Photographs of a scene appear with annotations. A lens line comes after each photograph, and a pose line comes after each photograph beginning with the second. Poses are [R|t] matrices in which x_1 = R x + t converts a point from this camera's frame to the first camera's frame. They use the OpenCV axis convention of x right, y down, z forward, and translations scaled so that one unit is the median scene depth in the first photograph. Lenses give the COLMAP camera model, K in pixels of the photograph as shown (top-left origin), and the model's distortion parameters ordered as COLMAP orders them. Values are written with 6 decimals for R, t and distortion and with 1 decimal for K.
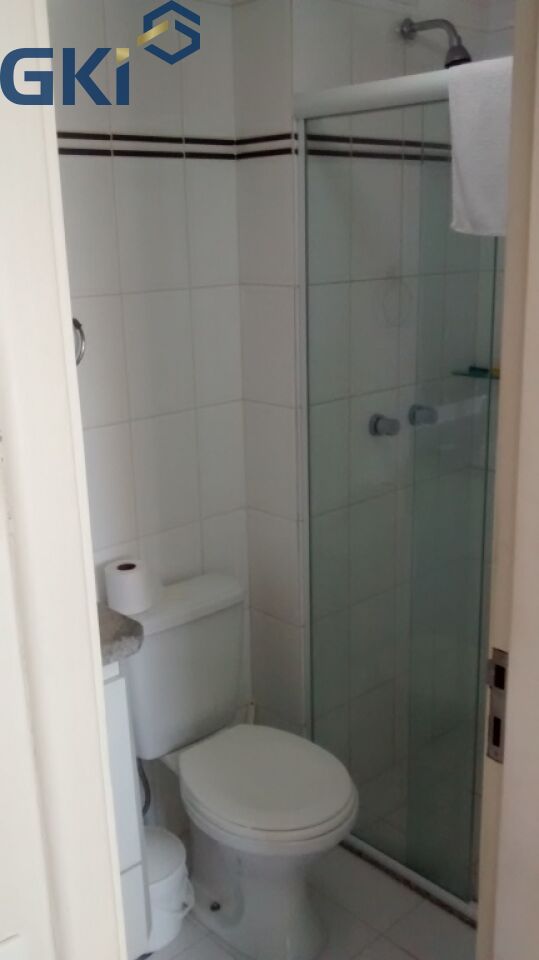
lens RADIAL K [[932.2, 0, 298.4], [0, 932.2, 478.3], [0, 0, 1]] dist [0.136613, -0.288834]
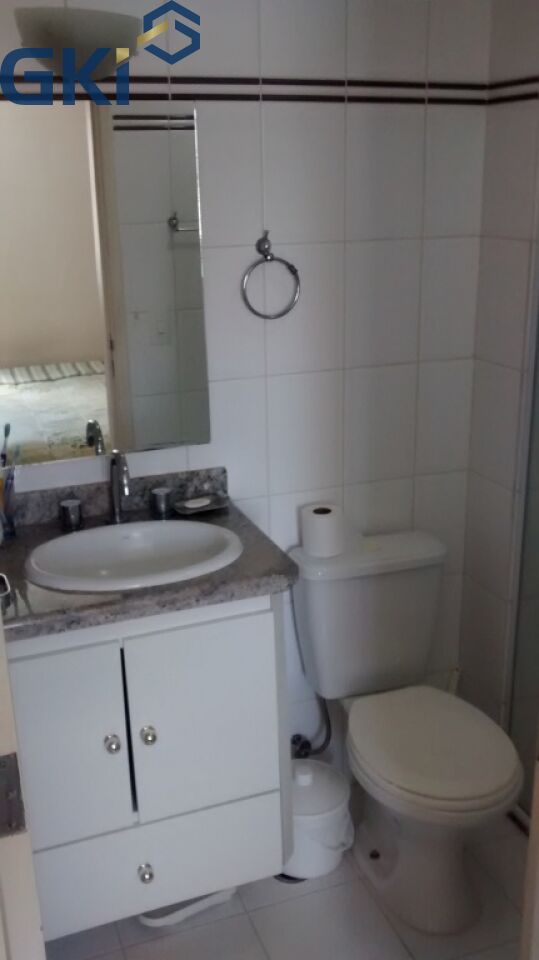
lens RADIAL K [[932.2, 0, 298.4], [0, 932.2, 478.3], [0, 0, 1]] dist [0.136613, -0.288834]
pose [[0.928636, 0.132384, -0.346569, 0.141630], [-0.116300, 0.990958, 0.066905, -0.006660], [0.352292, -0.021824, 0.935636, 0.032710]]
